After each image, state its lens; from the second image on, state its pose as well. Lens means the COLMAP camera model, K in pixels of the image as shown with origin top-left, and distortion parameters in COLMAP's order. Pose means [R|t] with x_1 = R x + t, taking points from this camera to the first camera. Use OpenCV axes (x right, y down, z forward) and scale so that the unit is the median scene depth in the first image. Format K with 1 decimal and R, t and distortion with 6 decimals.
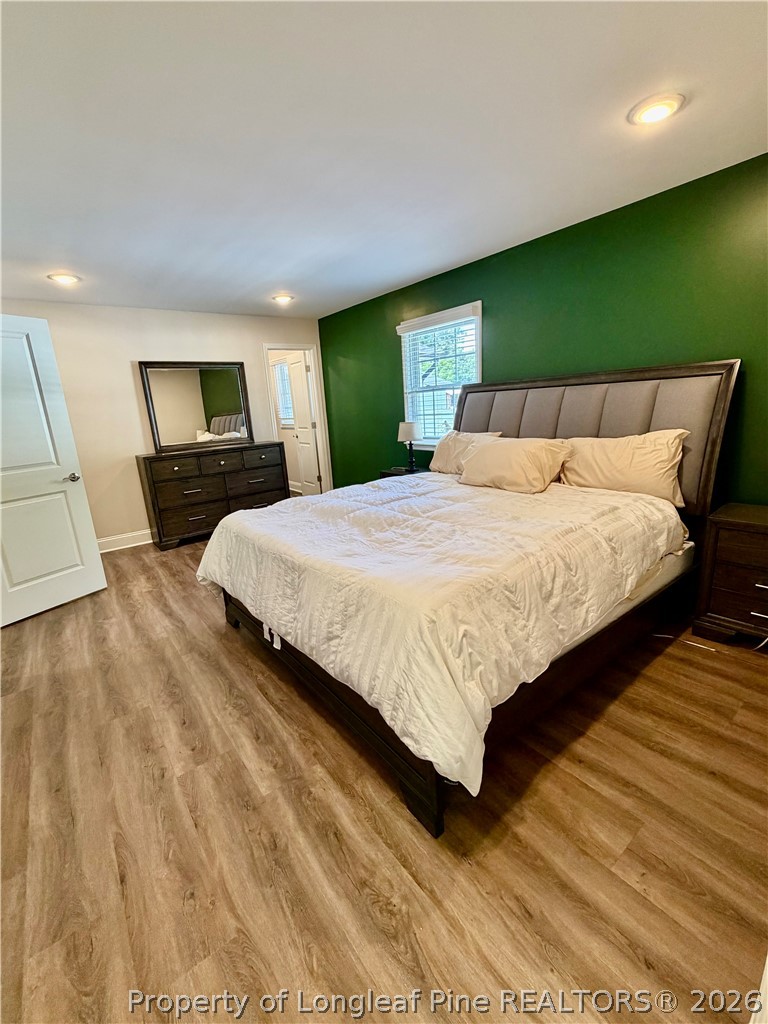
lens RADIAL K [[441.9, 0, 384.0], [0, 441.9, 512.0], [0, 0, 1]] dist [-0.001729, -0.000590]
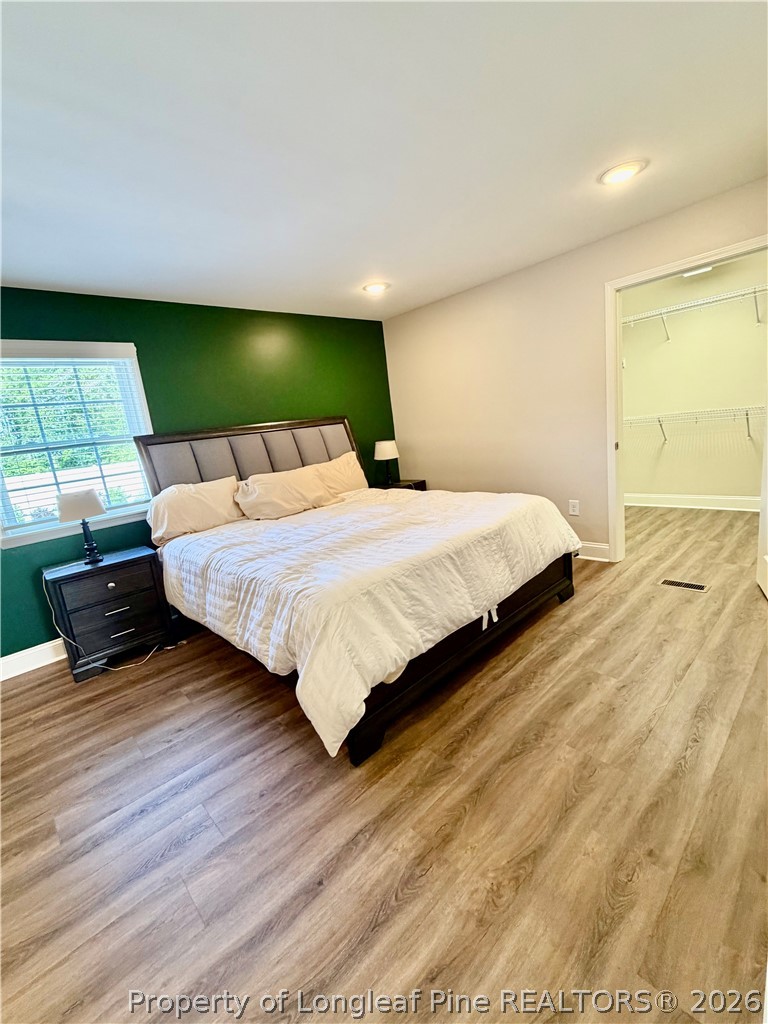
lens RADIAL K [[436.7, 0, 384.0], [0, 436.7, 512.0], [0, 0, 1]] dist [0.001392, 0.000299]
pose [[-0.090536, -0.136272, 0.986526, -1.331976], [0.356618, 0.920469, 0.159875, -0.239473], [-0.929853, 0.366287, -0.034738, 1.253678]]
